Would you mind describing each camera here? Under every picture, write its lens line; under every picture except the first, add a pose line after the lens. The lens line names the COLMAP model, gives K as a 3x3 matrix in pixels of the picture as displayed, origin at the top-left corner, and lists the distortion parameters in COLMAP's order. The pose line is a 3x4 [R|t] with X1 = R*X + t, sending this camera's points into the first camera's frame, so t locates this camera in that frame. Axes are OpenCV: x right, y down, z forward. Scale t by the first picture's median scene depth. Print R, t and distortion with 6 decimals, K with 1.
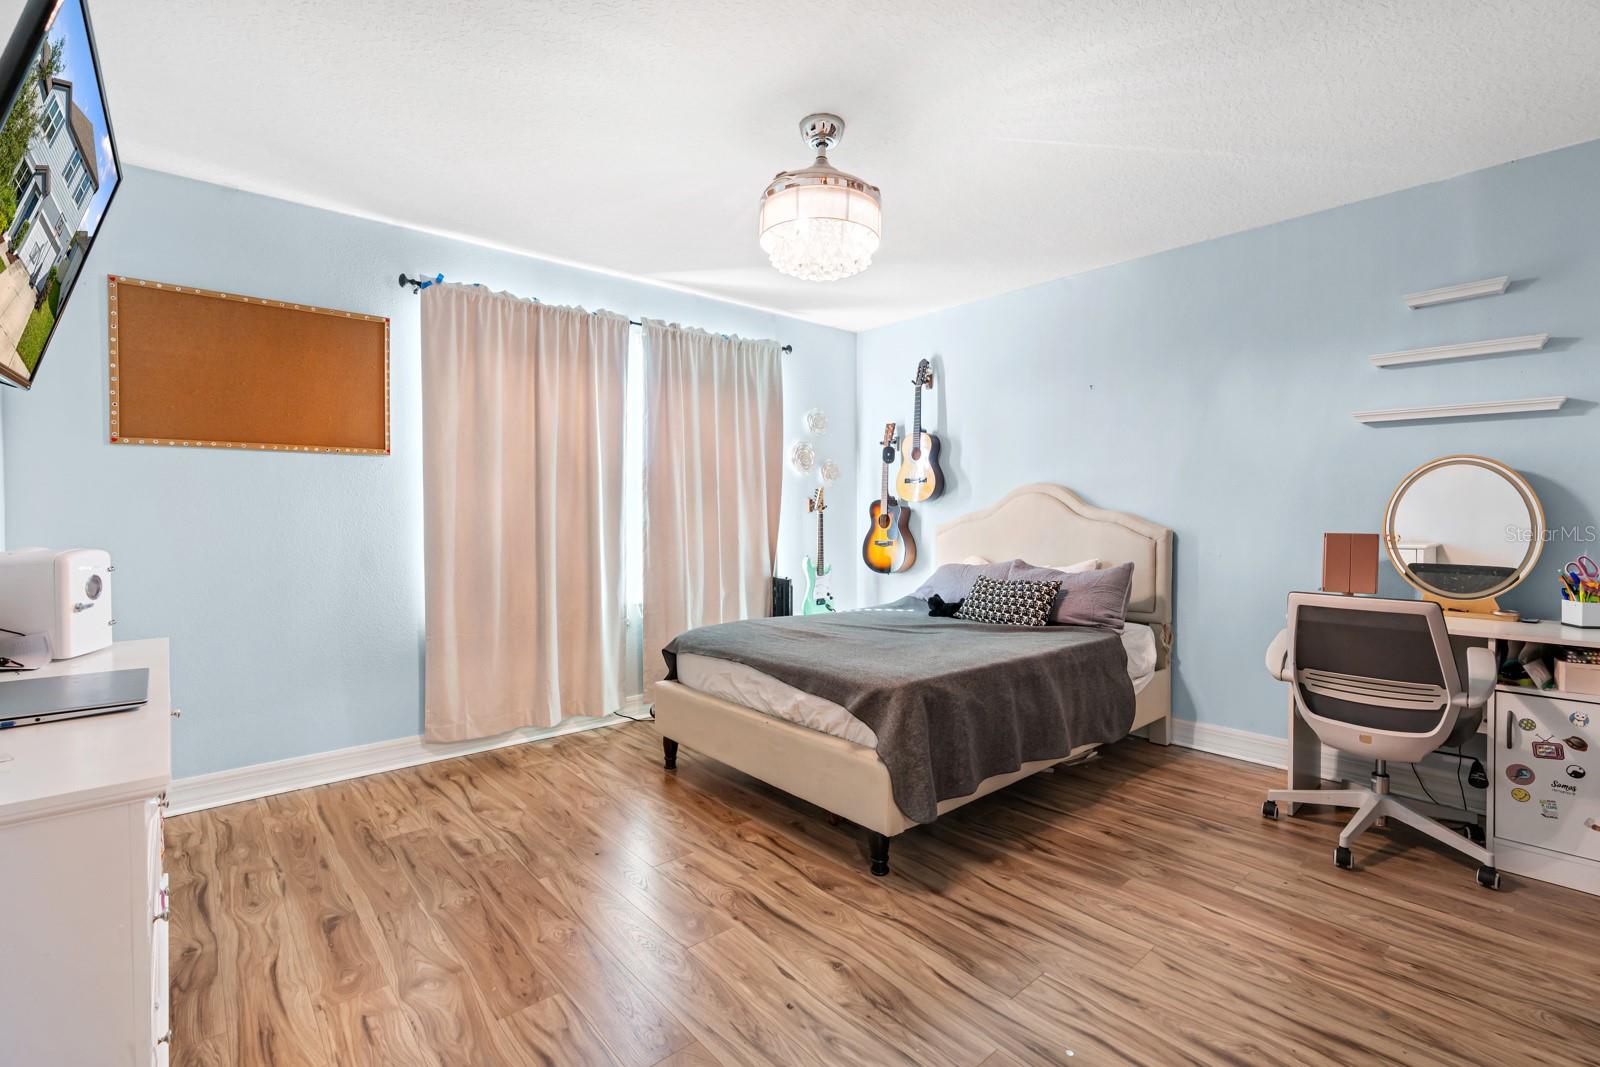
lens RADIAL K [[712.0, 0, 804.5], [0, 712.0, 527.1], [0, 0, 1]] dist [0.001108, 0.000299]
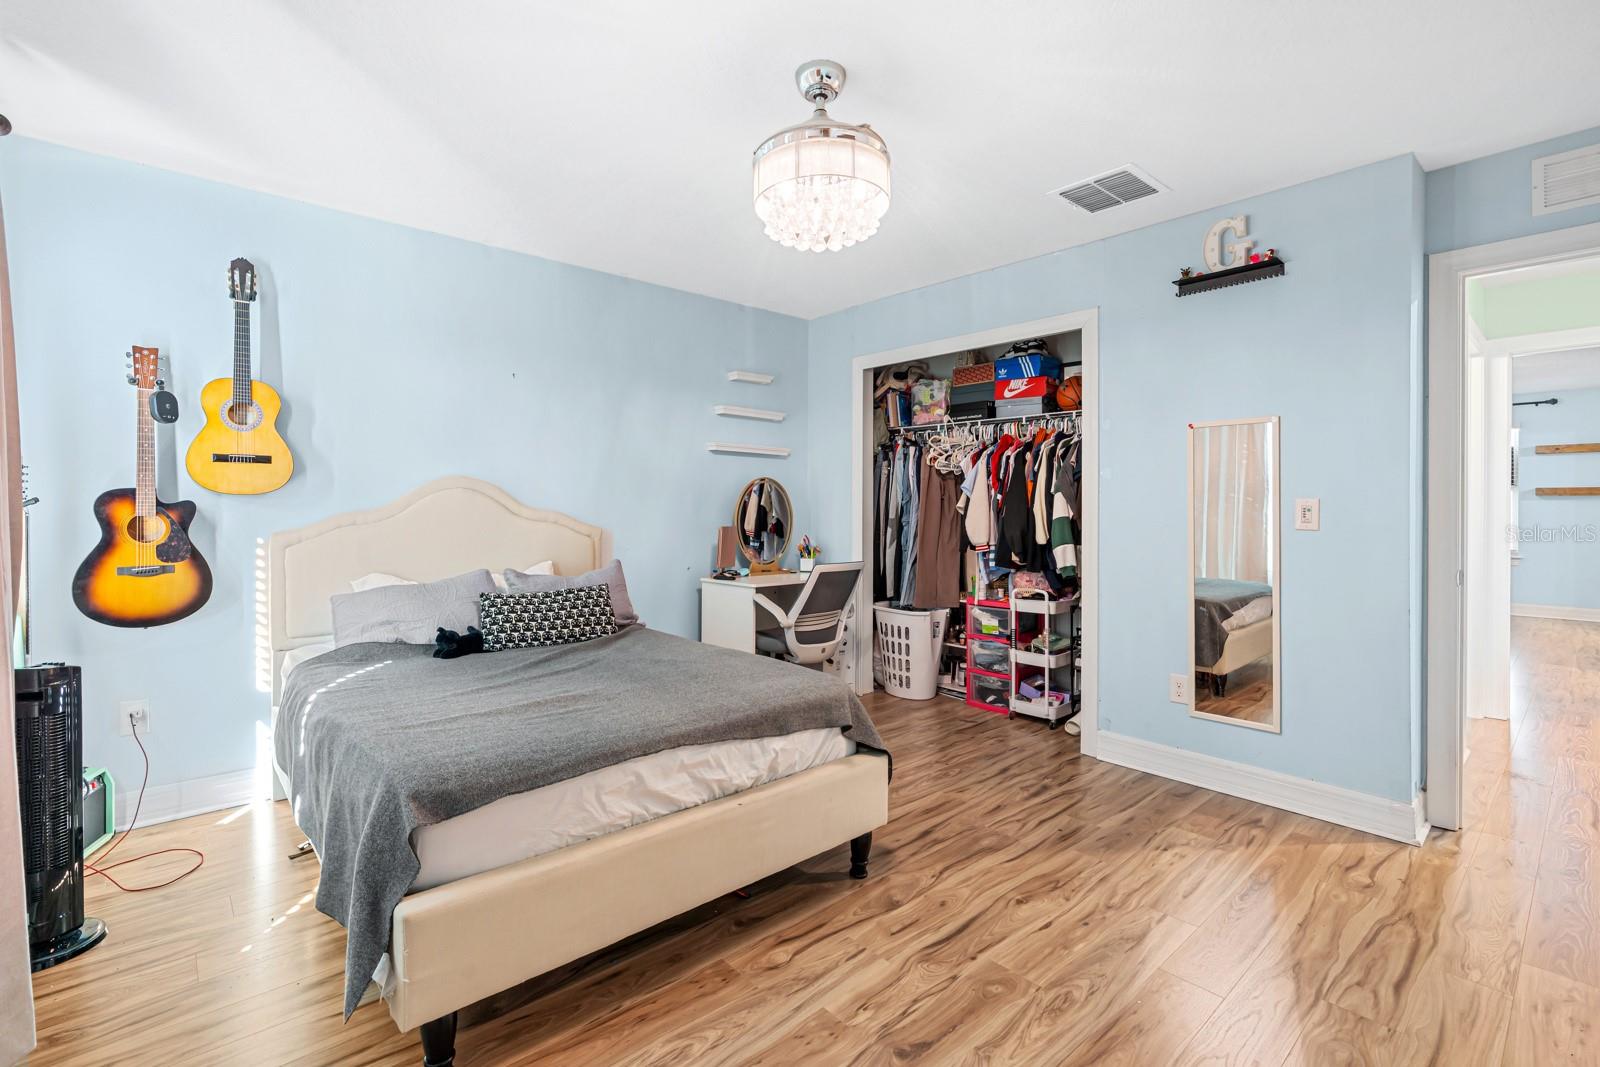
lens RADIAL K [[731.8, 0, 802.4], [0, 731.8, 518.3], [0, 0, 1]] dist [-0.004992, 0.000521]
pose [[-0.006266, -0.009005, 0.999940, -0.956510], [0.020715, 0.999744, 0.009133, -0.023366], [-0.999766, 0.020771, -0.006078, 1.134819]]
